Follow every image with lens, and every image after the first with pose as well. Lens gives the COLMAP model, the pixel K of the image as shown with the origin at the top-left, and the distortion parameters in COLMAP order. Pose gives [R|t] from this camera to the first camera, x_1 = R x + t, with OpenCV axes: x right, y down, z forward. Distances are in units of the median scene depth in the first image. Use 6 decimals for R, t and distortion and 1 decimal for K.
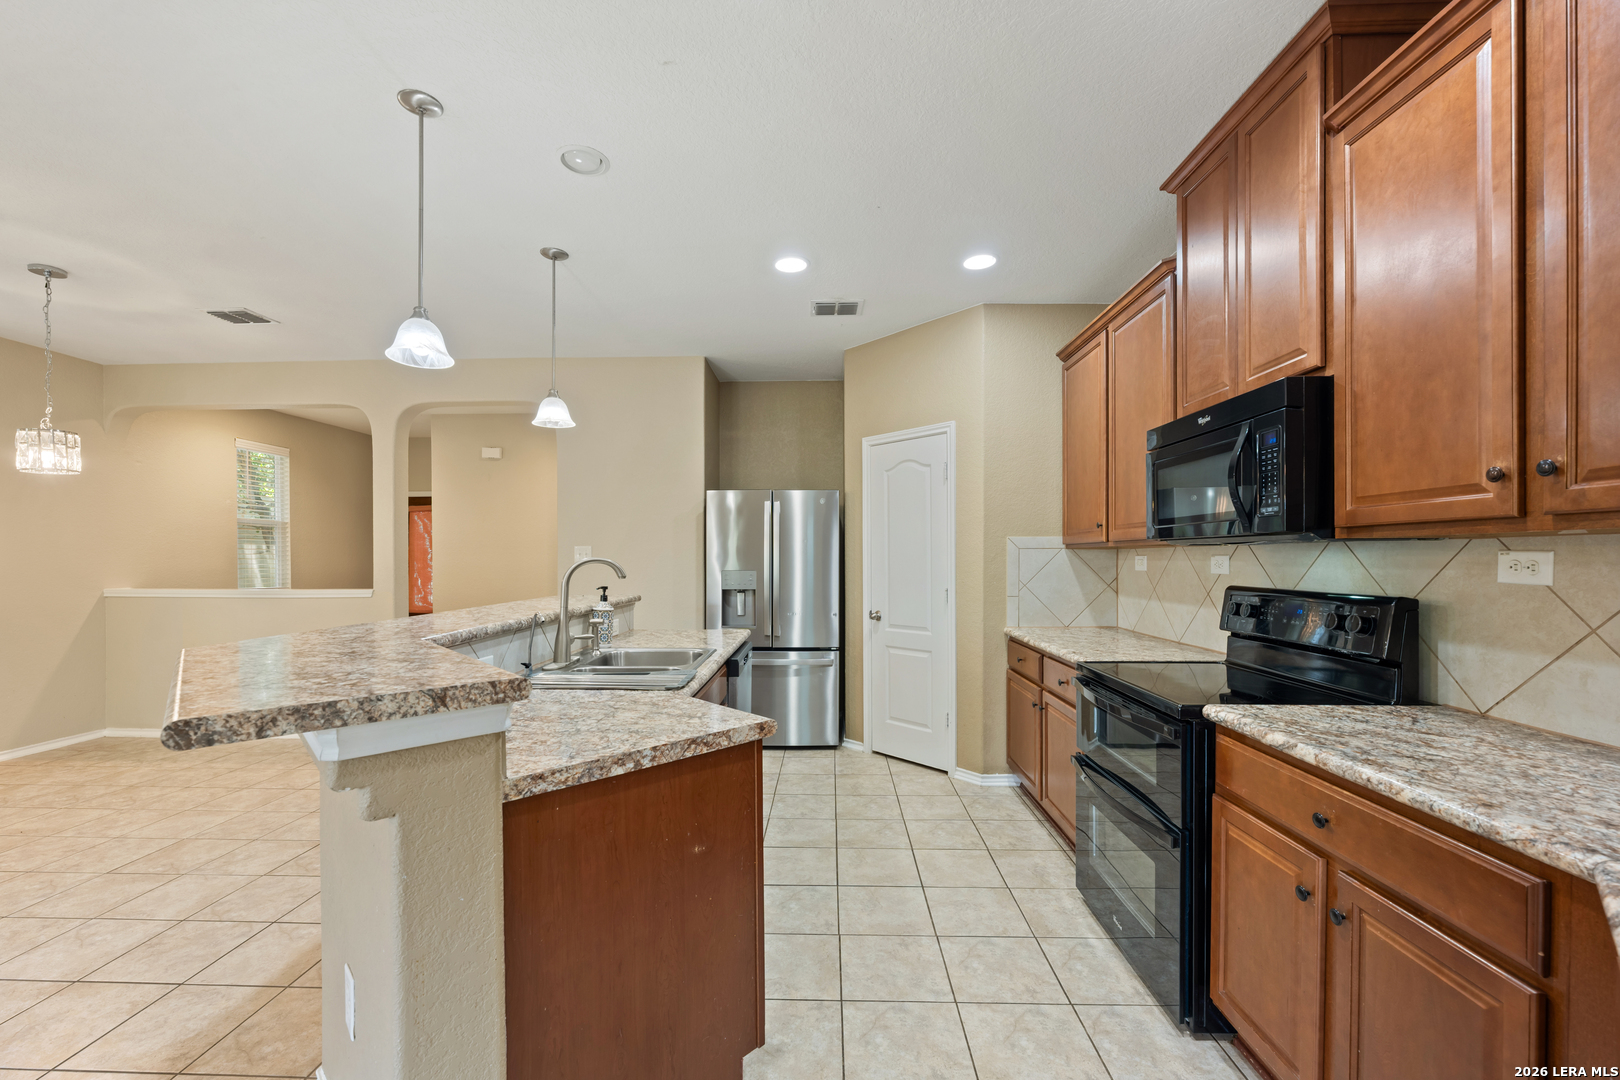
lens RADIAL K [[655.1, 0, 807.6], [0, 655.1, 559.6], [0, 0, 1]] dist [-0.007608, 0.000773]
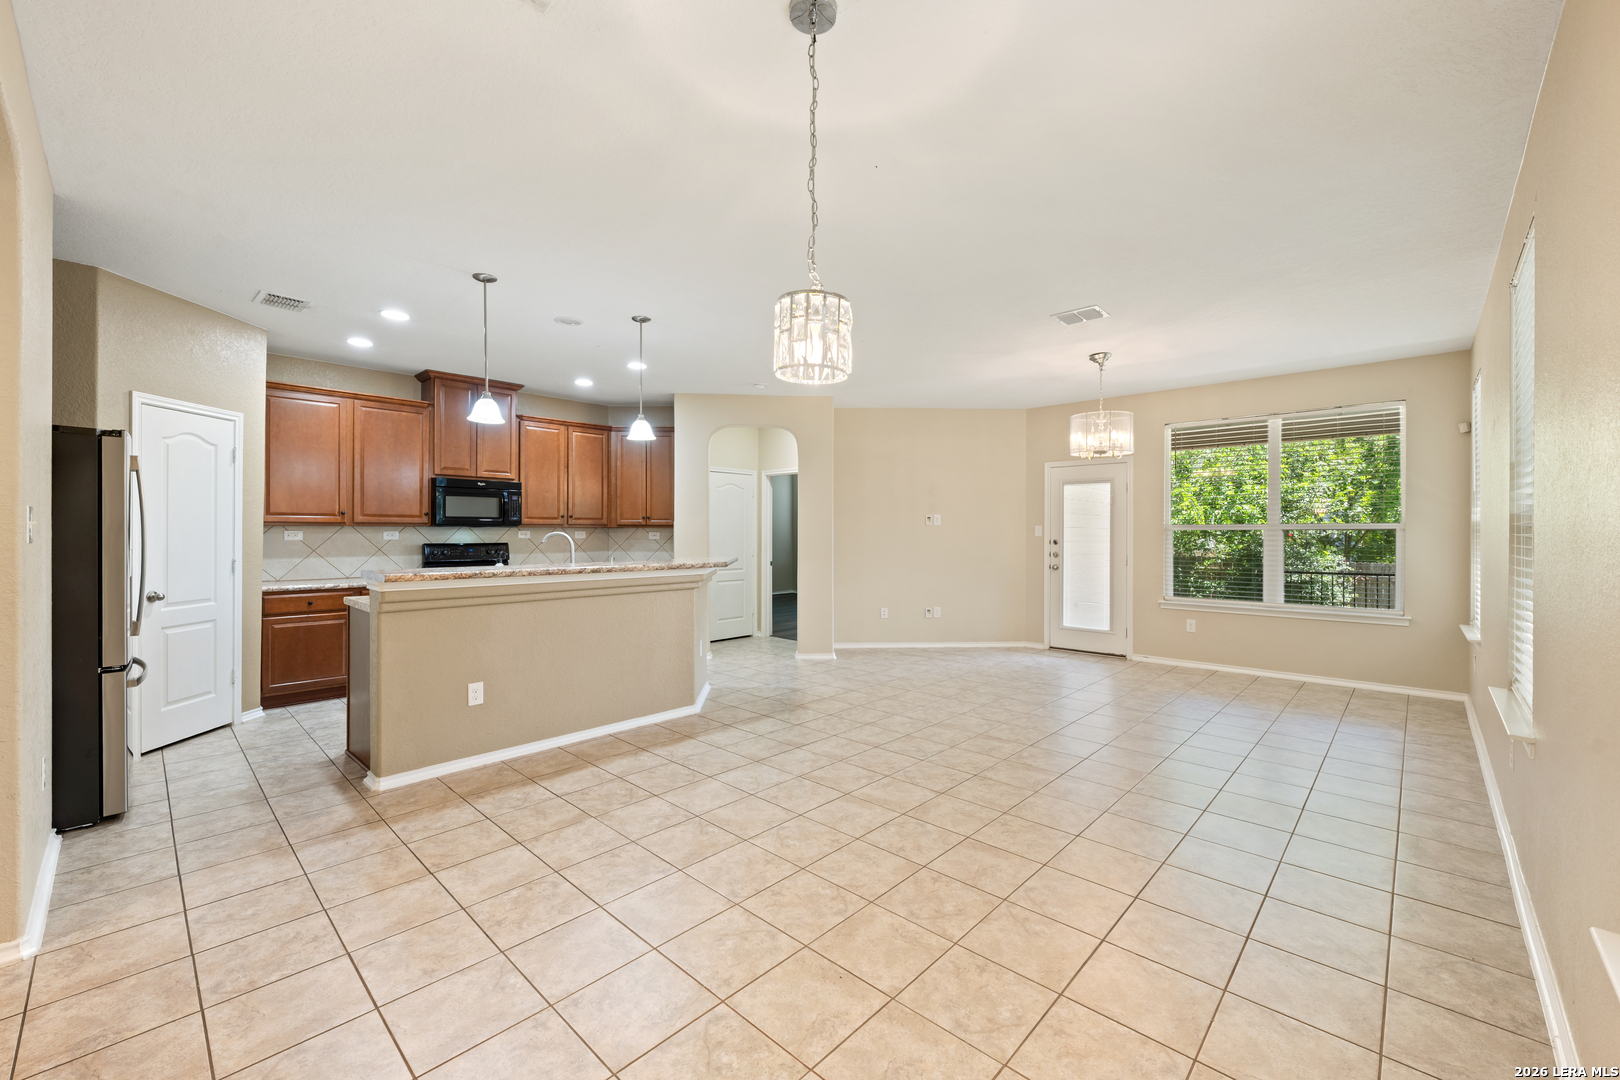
lens RADIAL K [[655.1, 0, 815.5], [0, 655.1, 530.3], [0, 0, 1]] dist [-0.007608, 0.000773]
pose [[-0.755815, 0.001060, 0.654784, -1.529088], [0.000324, 0.999999, -0.001245, -0.004687], [-0.654785, -0.000729, -0.755815, 1.419516]]
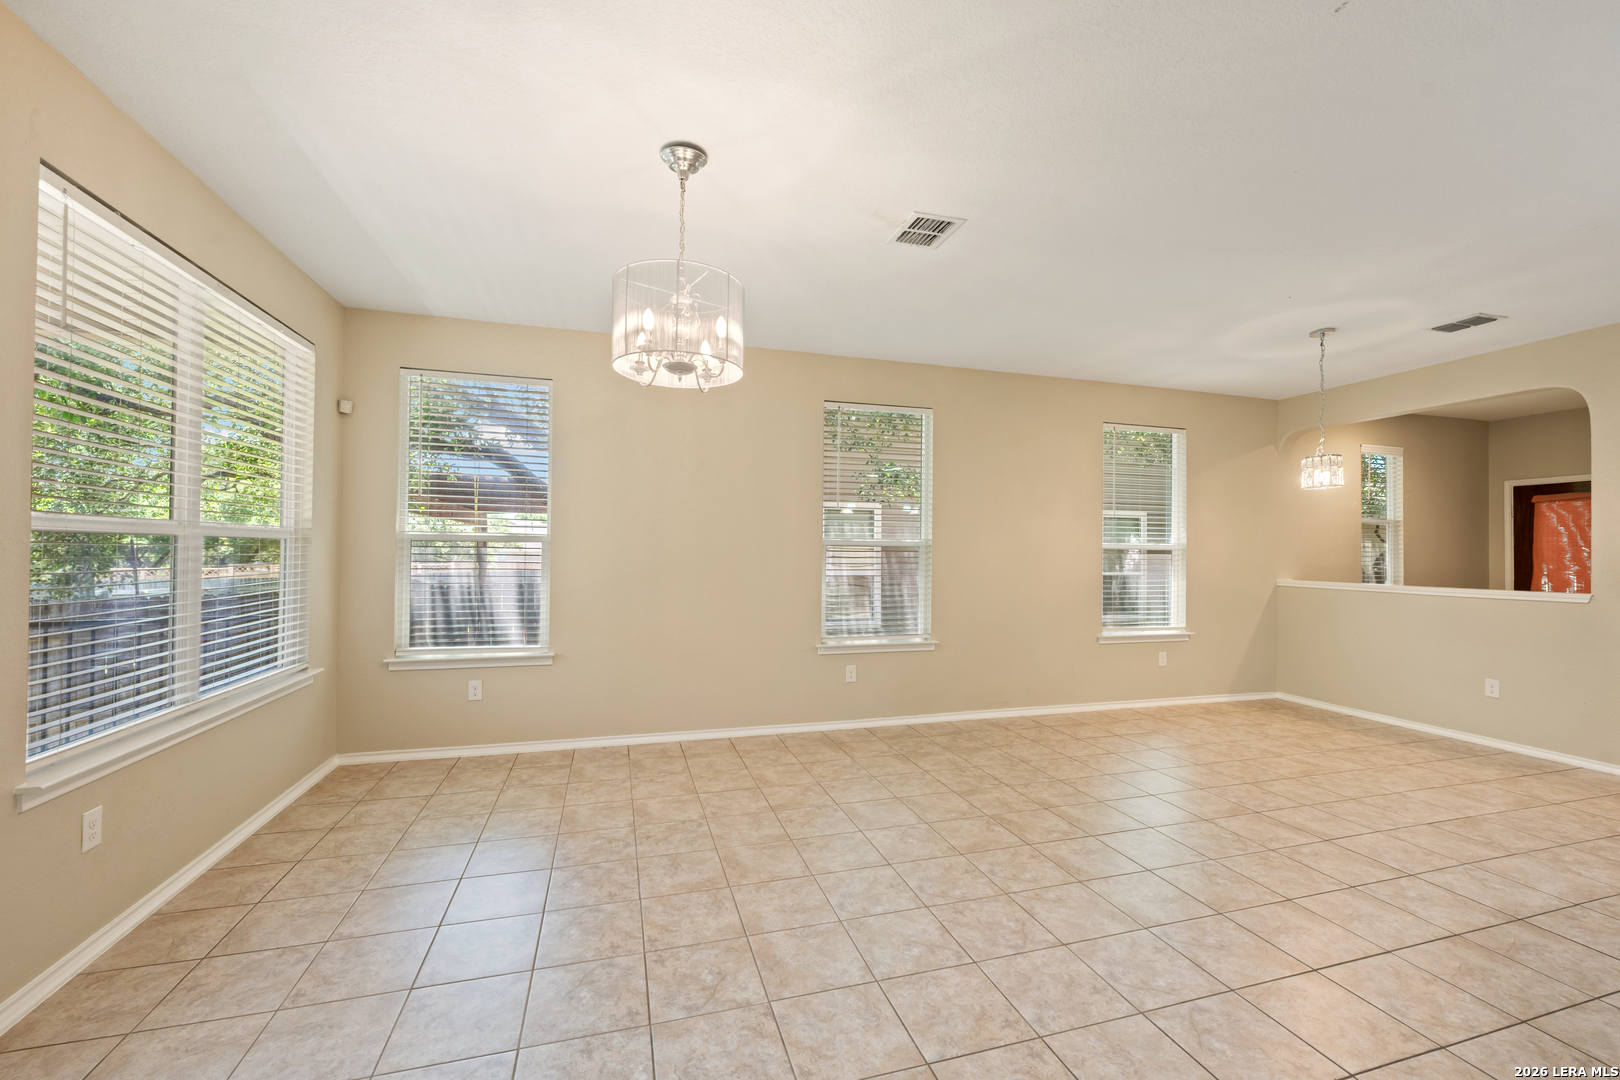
lens RADIAL K [[655.1, 0, 814.5], [0, 655.1, 552.1], [0, 0, 1]] dist [-0.007608, 0.000773]
pose [[0.318566, 0.004896, -0.947888, -0.264701], [-0.011406, 0.999934, 0.001332, 0.001251], [0.947832, 0.010387, 0.318601, -0.359474]]
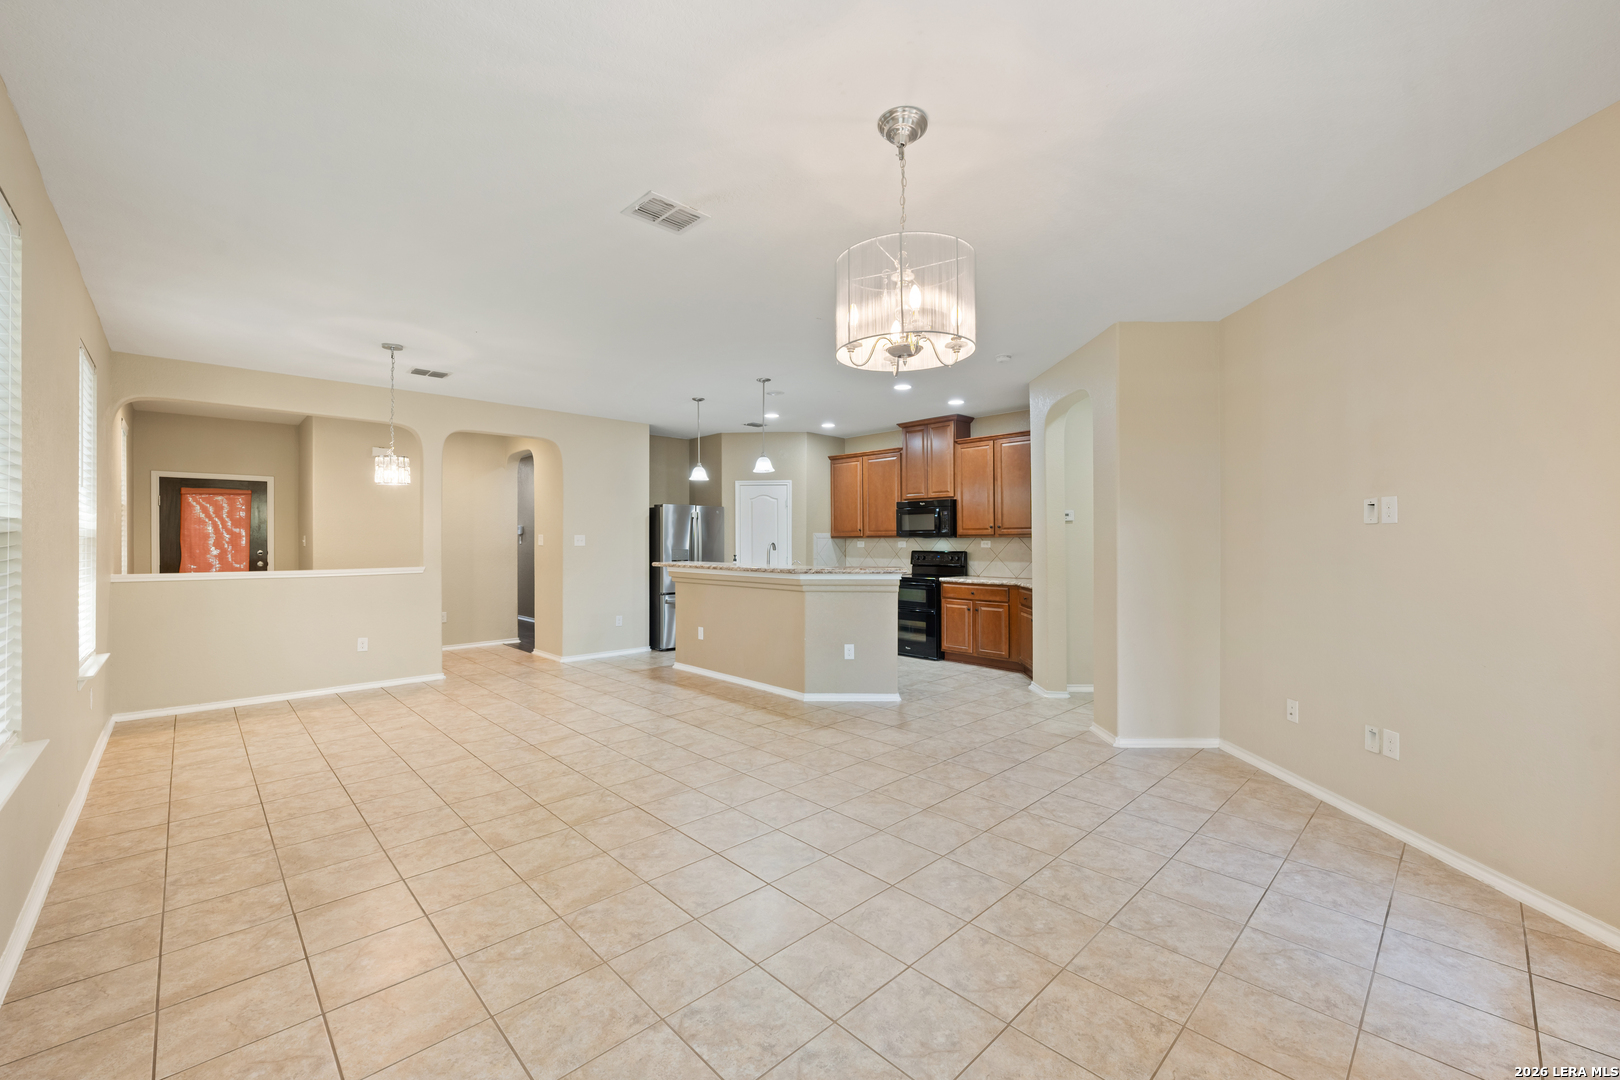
lens RADIAL K [[655.1, 0, 798.2], [0, 655.1, 531.9], [0, 0, 1]] dist [-0.007608, 0.000773]
pose [[0.704373, 0.009840, 0.709762, -1.564129], [0.002991, 0.999854, -0.016831, -0.000082], [-0.709824, 0.013979, 0.704241, -0.675200]]
